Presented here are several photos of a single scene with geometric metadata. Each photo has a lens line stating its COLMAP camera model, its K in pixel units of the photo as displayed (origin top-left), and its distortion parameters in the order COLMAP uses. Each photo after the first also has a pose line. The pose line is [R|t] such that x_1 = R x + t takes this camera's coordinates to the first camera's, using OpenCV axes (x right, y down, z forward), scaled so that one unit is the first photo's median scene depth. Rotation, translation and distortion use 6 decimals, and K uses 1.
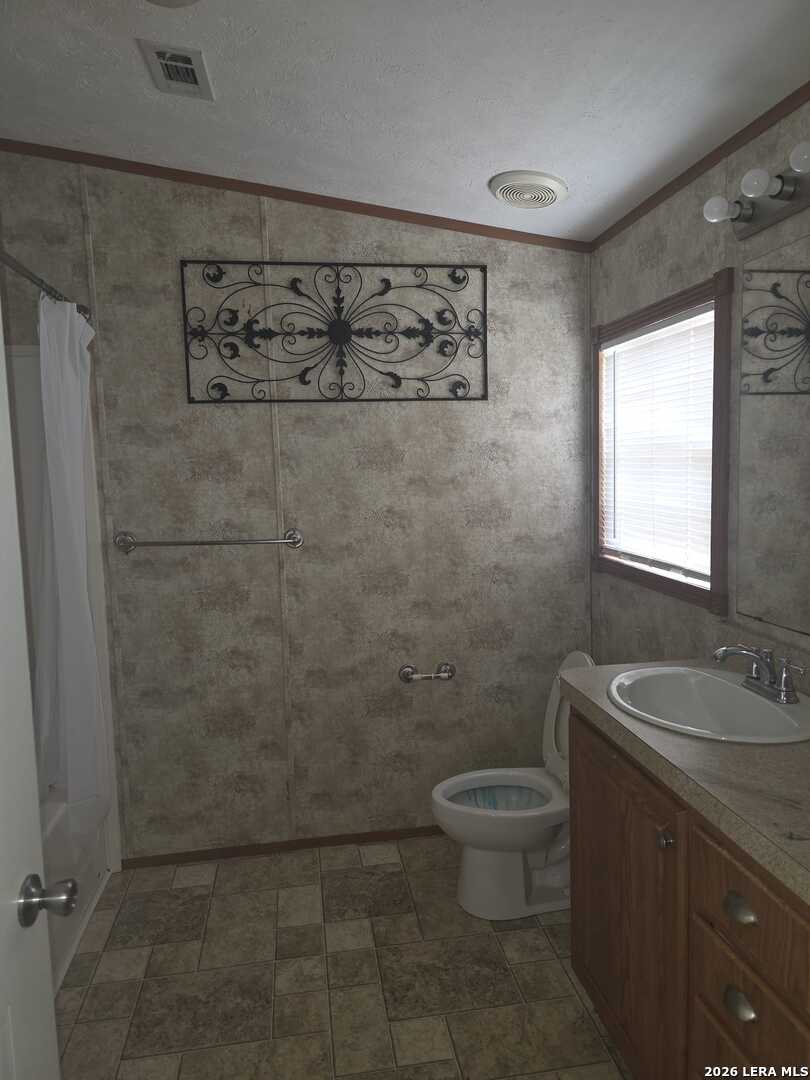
lens RADIAL K [[719.3, 0, 408.5], [0, 719.3, 534.2], [0, 0, 1]] dist [0.040125, -0.023466]
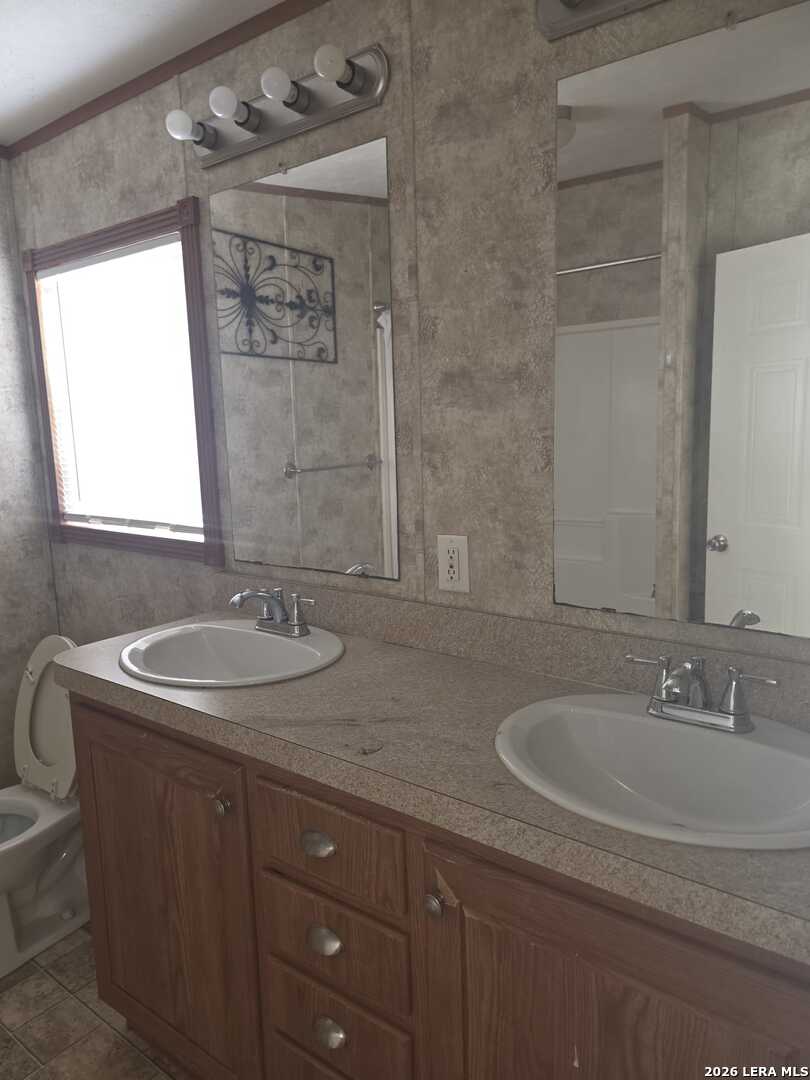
lens RADIAL K [[722.7, 0, 410.8], [0, 722.7, 536.2], [0, 0, 1]] dist [0.057227, -0.058159]
pose [[0.722844, -0.097455, 0.684105, -0.034177], [0.074890, 0.995222, 0.062645, 0.023777], [-0.686941, 0.005950, 0.726689, 0.089406]]
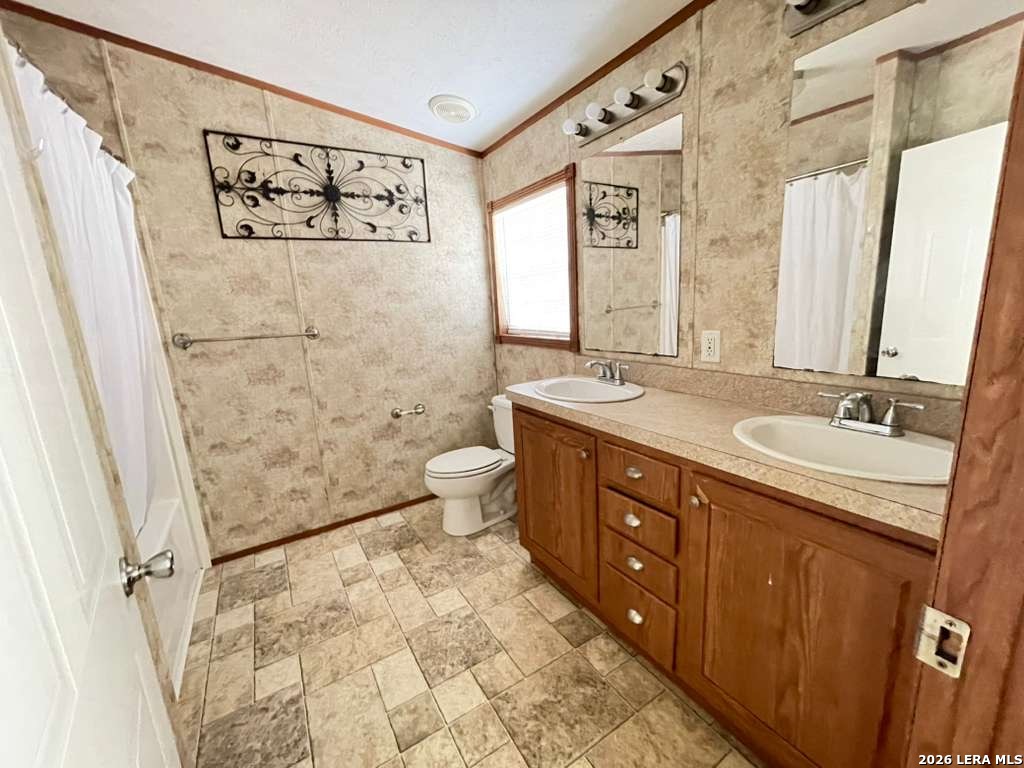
lens RADIAL K [[408.7, 0, 511.3], [0, 408.7, 382.2], [0, 0, 1]] dist [-0.003645, 0.001438]
pose [[0.924620, -0.100097, 0.367504, -0.106154], [0.068311, 0.992786, 0.098538, 0.056249], [-0.374716, -0.066006, 0.924787, 0.041995]]
